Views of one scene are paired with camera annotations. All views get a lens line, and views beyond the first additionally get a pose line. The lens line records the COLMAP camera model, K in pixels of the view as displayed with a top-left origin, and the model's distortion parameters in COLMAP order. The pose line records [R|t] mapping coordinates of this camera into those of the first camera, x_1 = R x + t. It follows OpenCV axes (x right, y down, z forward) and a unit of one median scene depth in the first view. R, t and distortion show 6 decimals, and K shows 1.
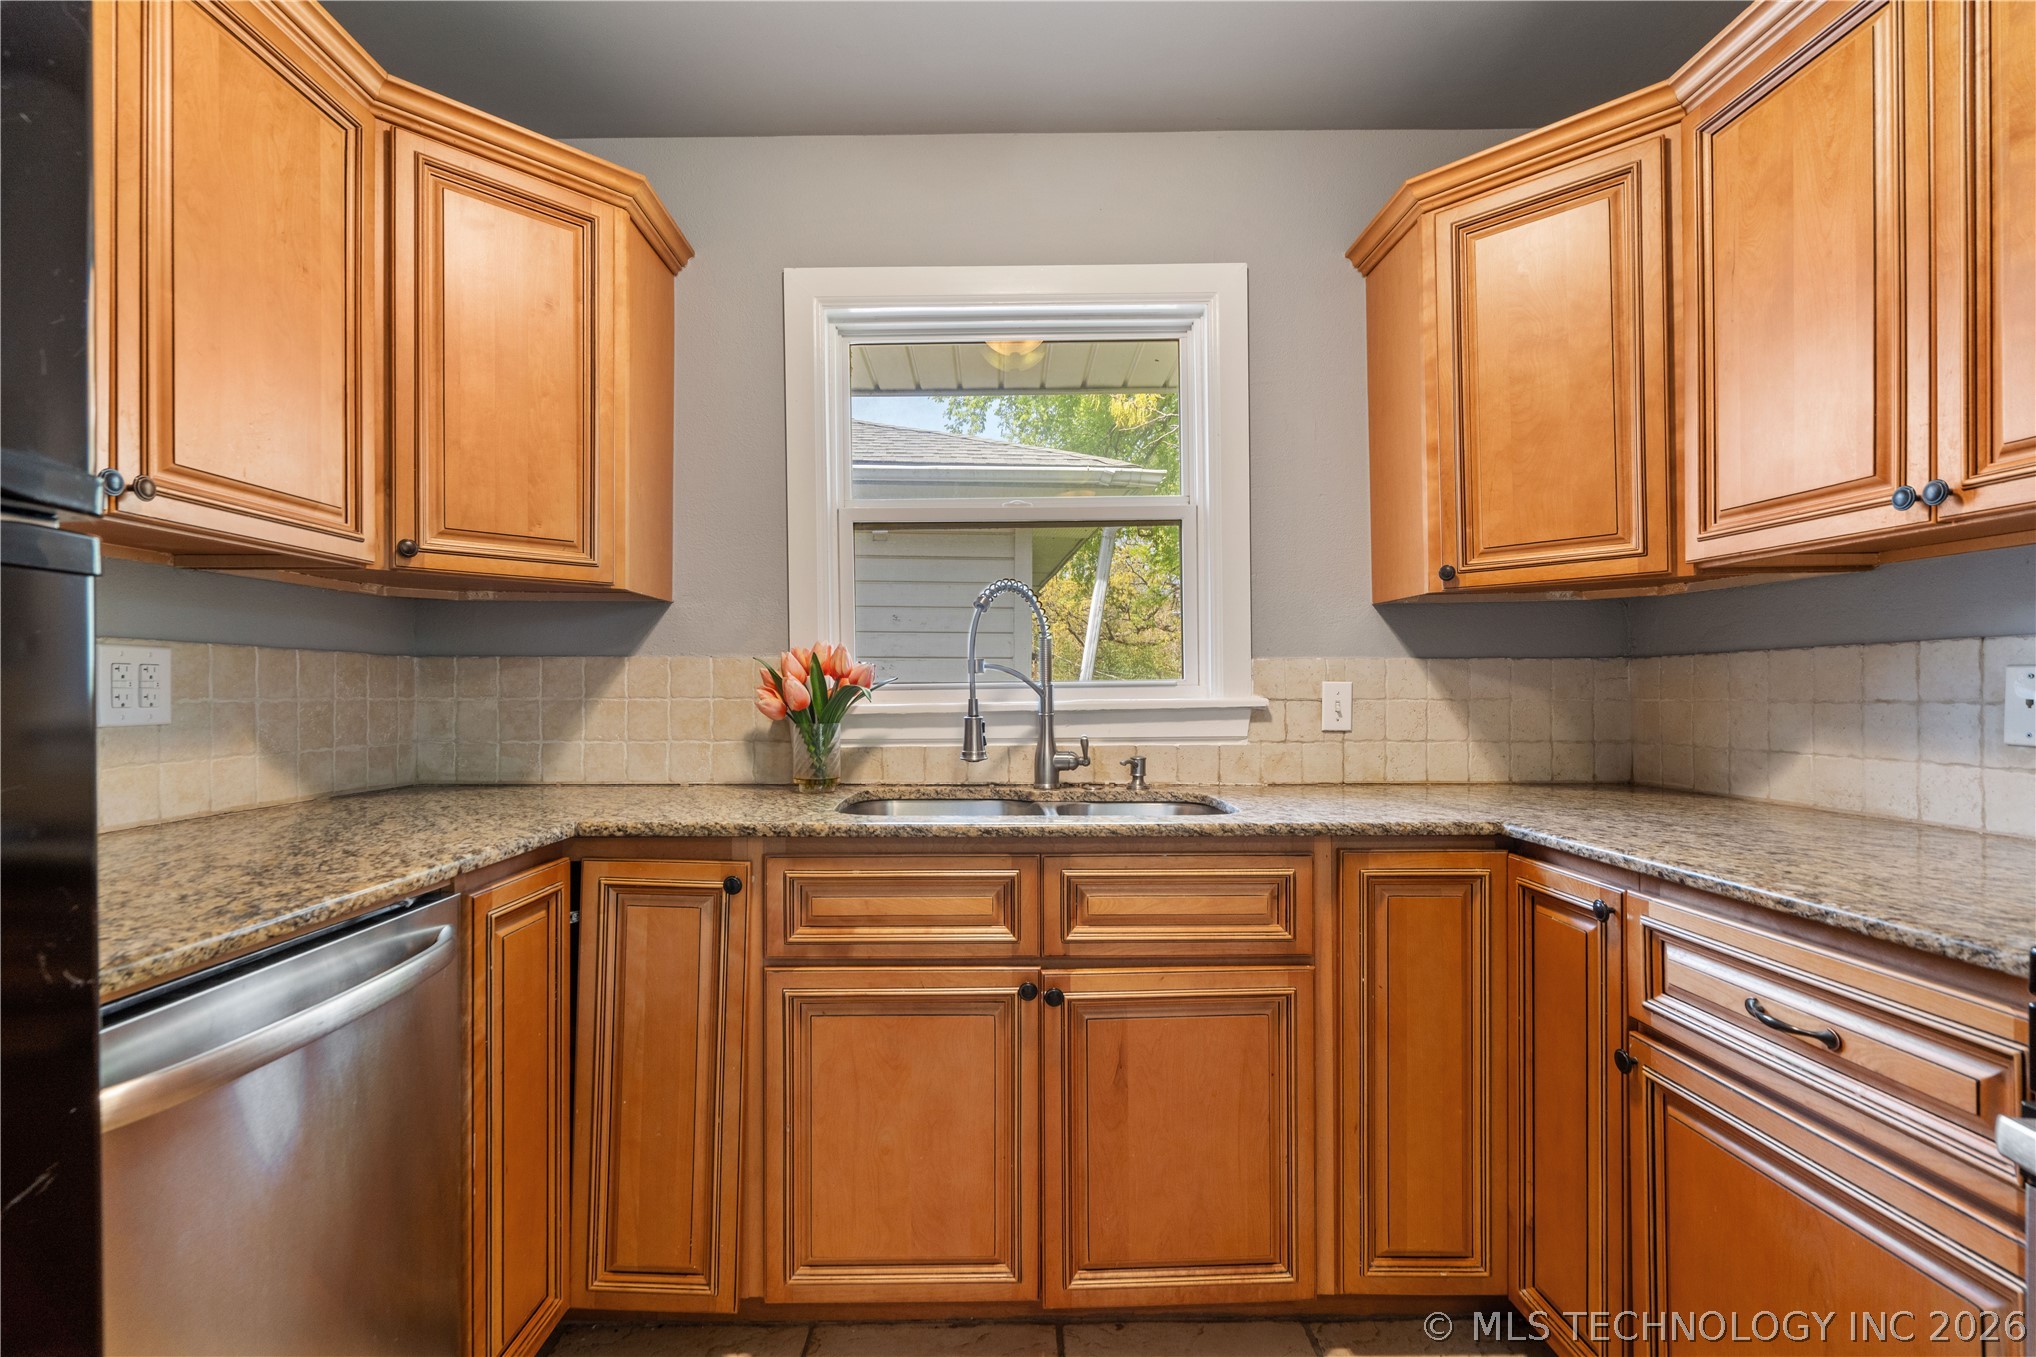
lens RADIAL K [[945.5, 0, 1009.4], [0, 945.5, 688.0], [0, 0, 1]] dist [-0.002901, 0.001286]
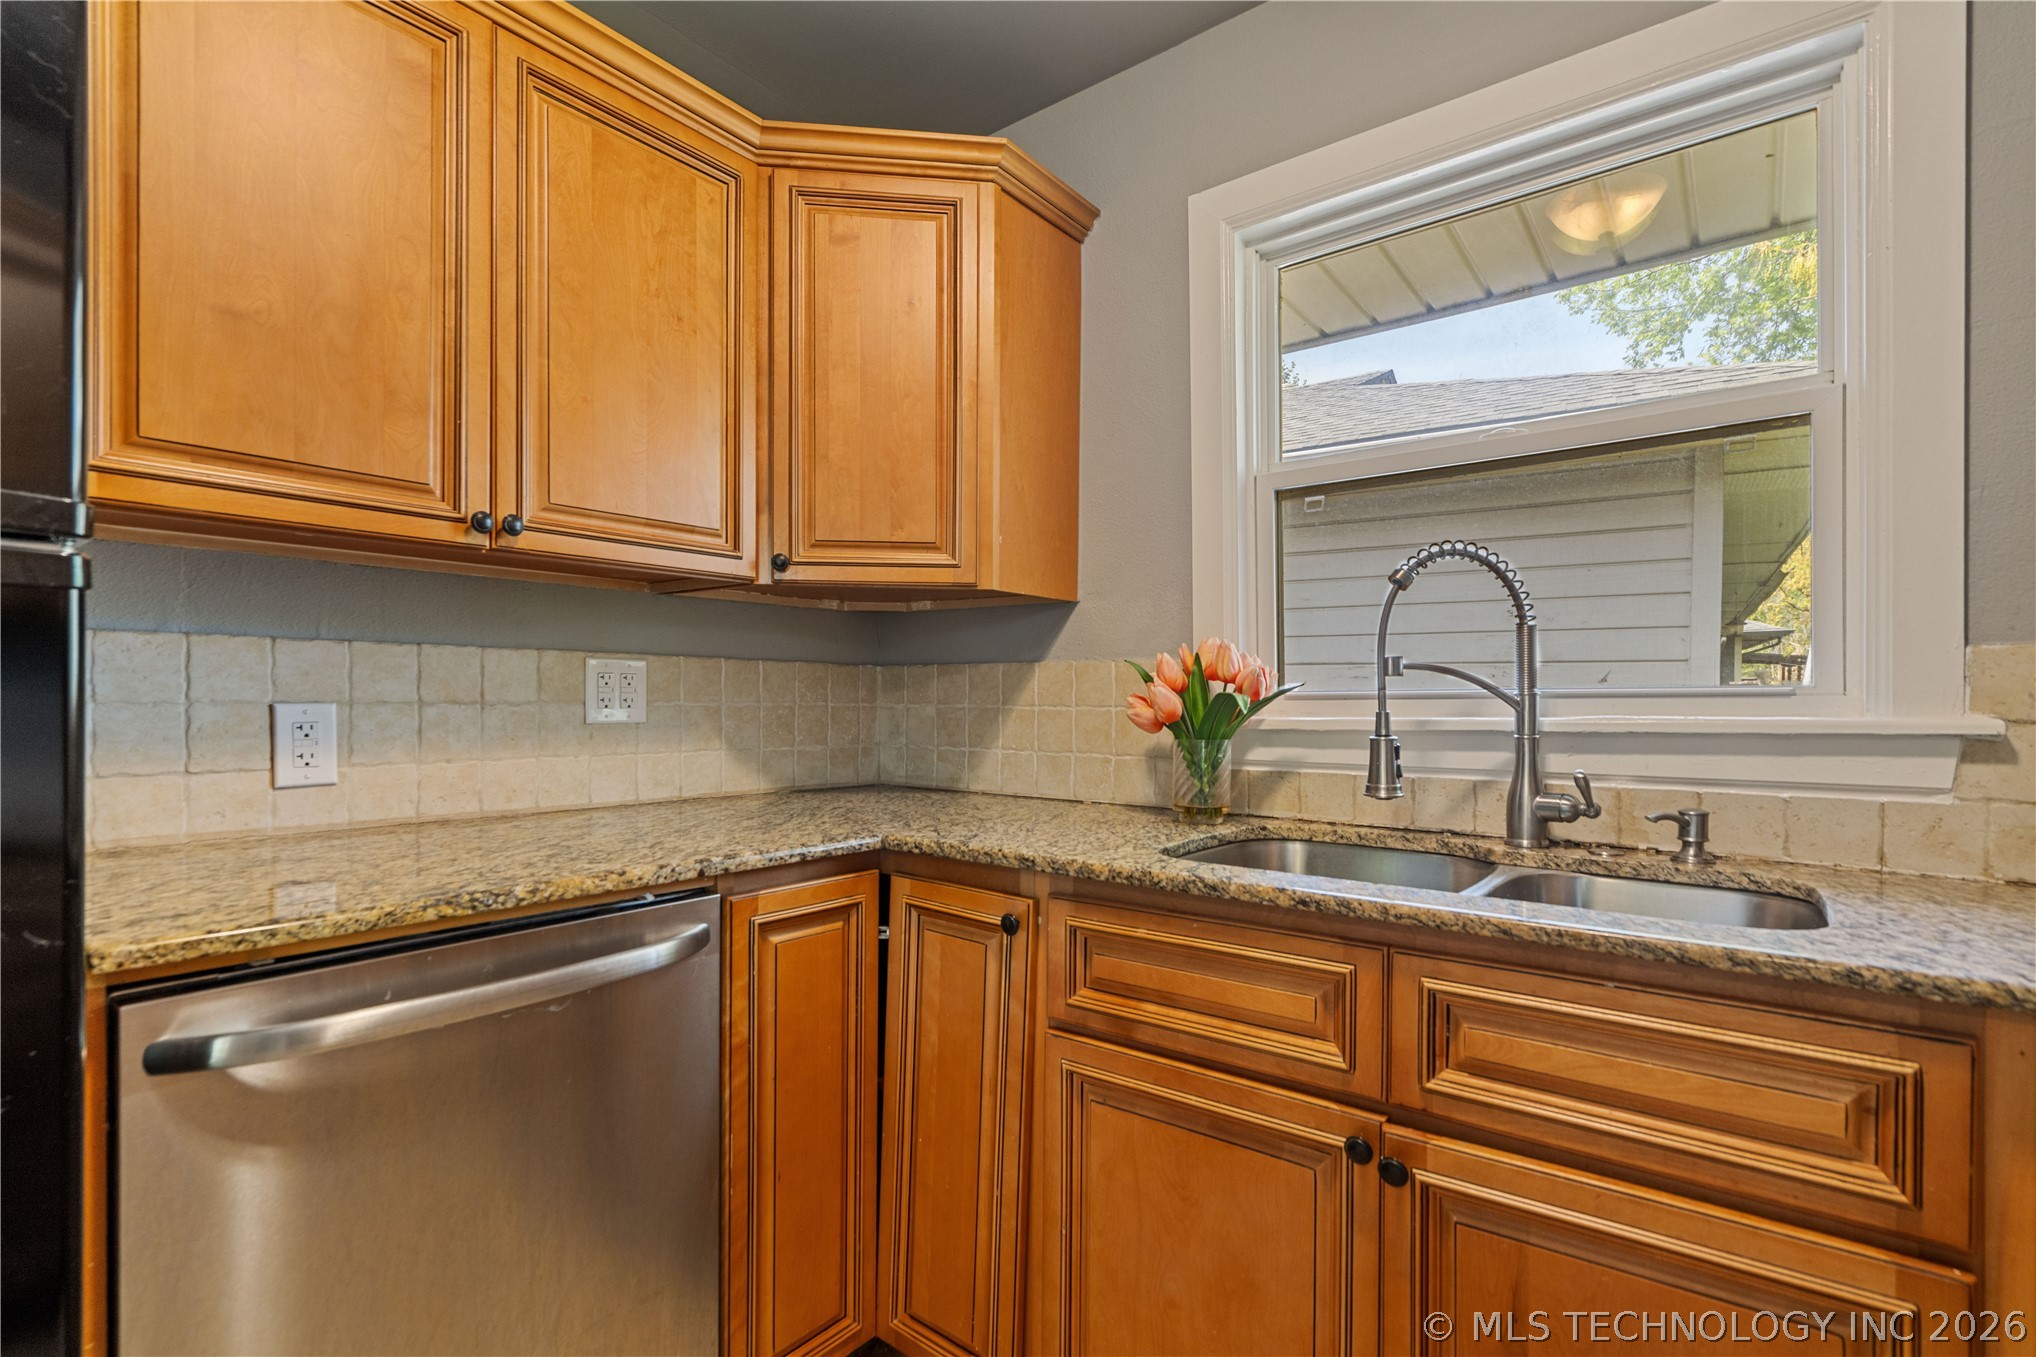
lens RADIAL K [[976.0, 0, 985.5], [0, 976.0, 704.6], [0, 0, 1]] dist [-0.001782, 0.005580]
pose [[0.779023, 0.009631, -0.626922, 0.236239], [-0.005985, 0.999951, 0.007924, 0.002403], [0.626967, -0.002421, 0.779042, 0.289761]]
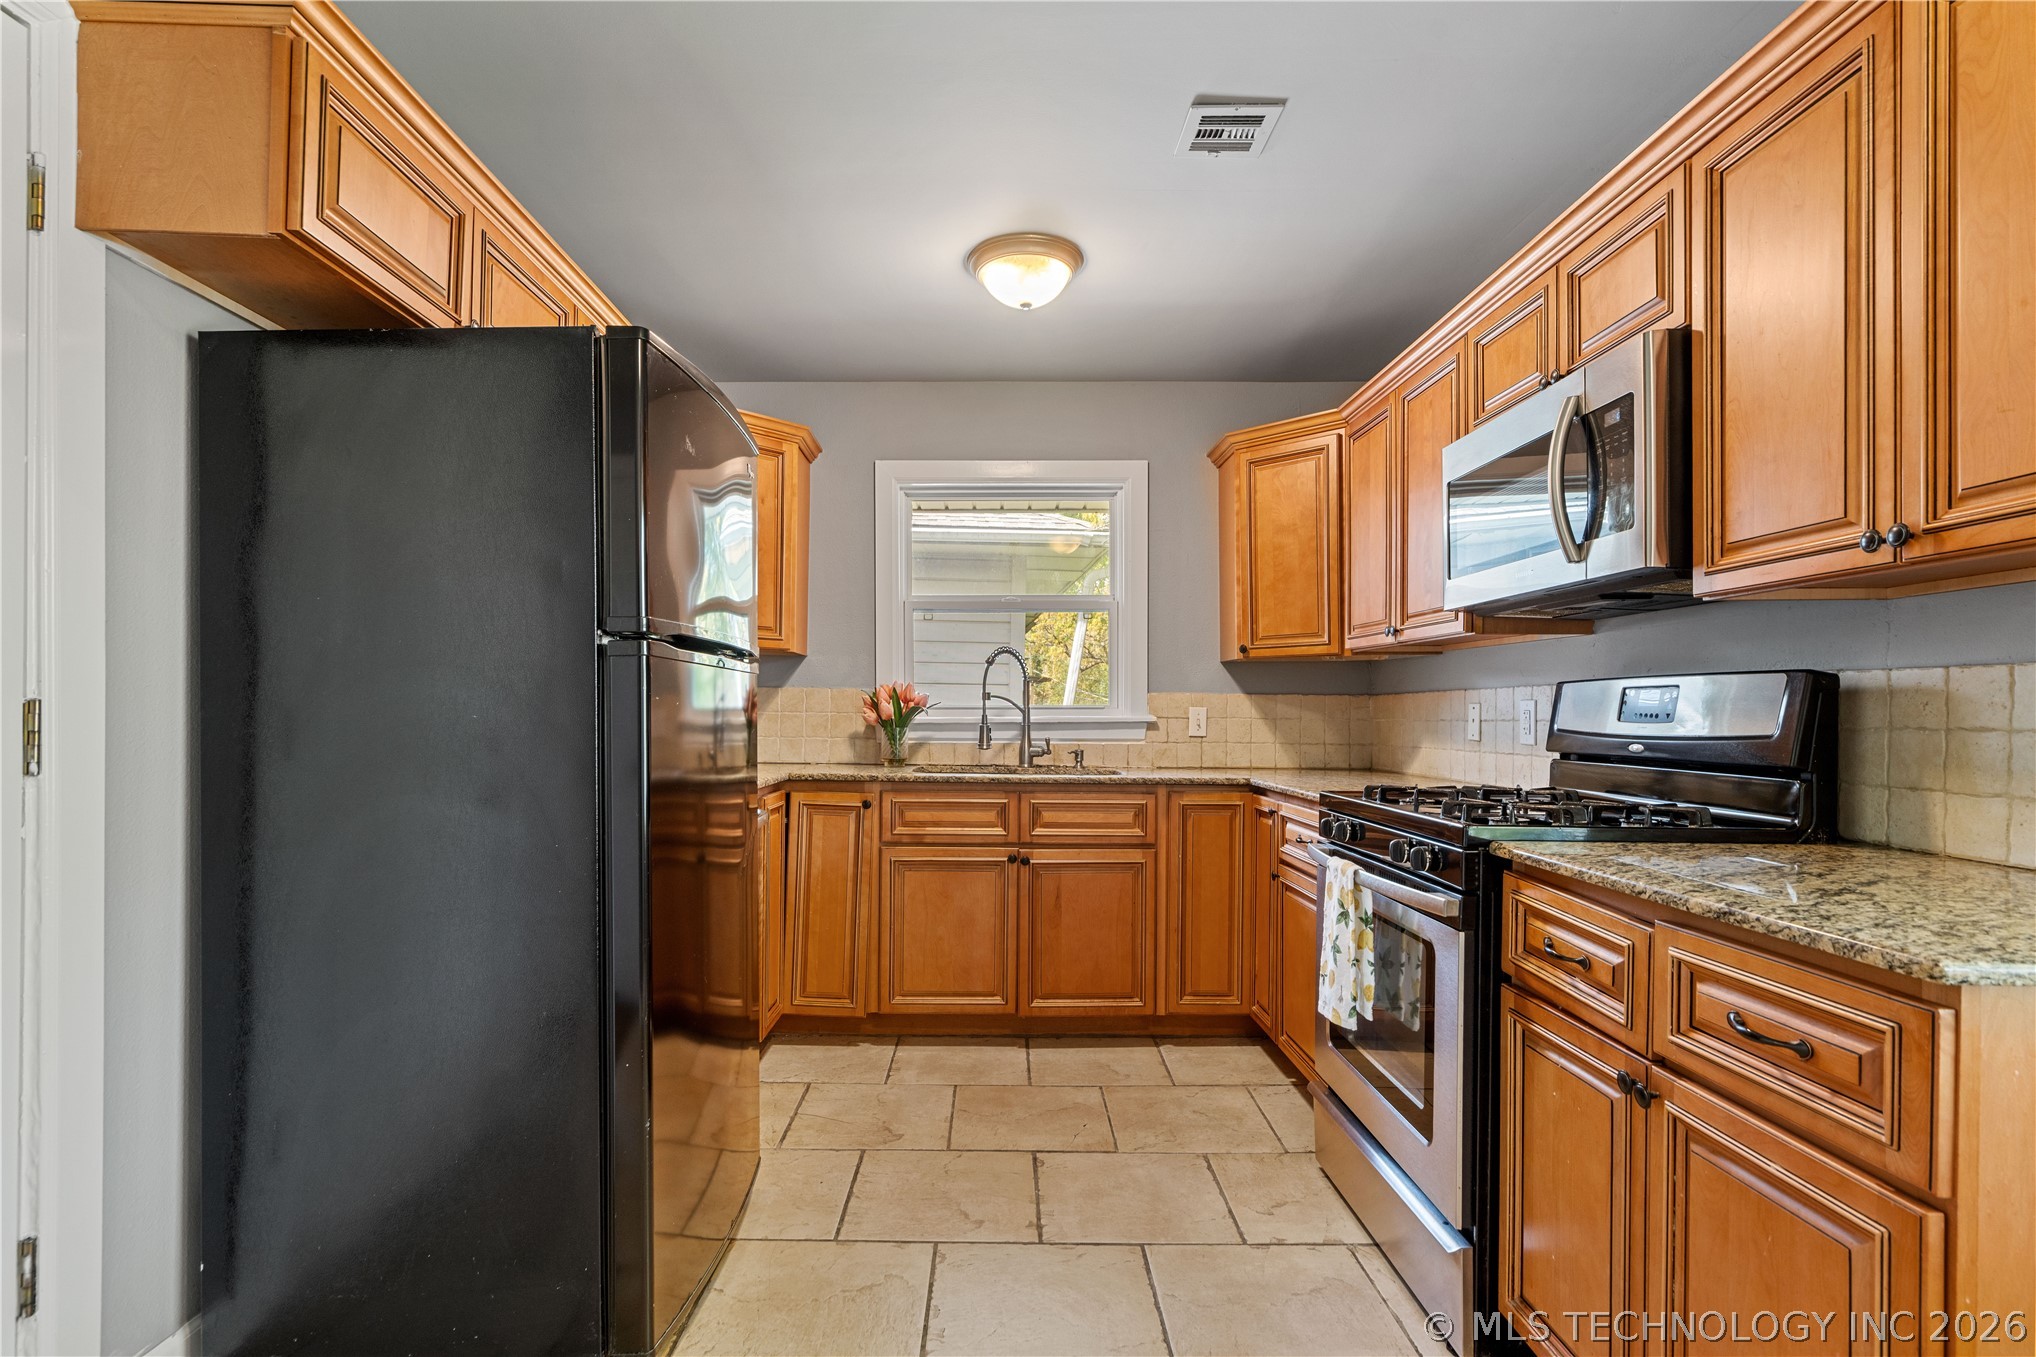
lens RADIAL K [[980.3, 0, 988.2], [0, 980.3, 710.7], [0, 0, 1]] dist [0.000190, 0.000697]
pose [[0.999779, 0.011827, -0.017391, 0.001087], [-0.011834, 0.999930, -0.000266, 0.005928], [0.017386, 0.000472, 0.999849, -1.060504]]
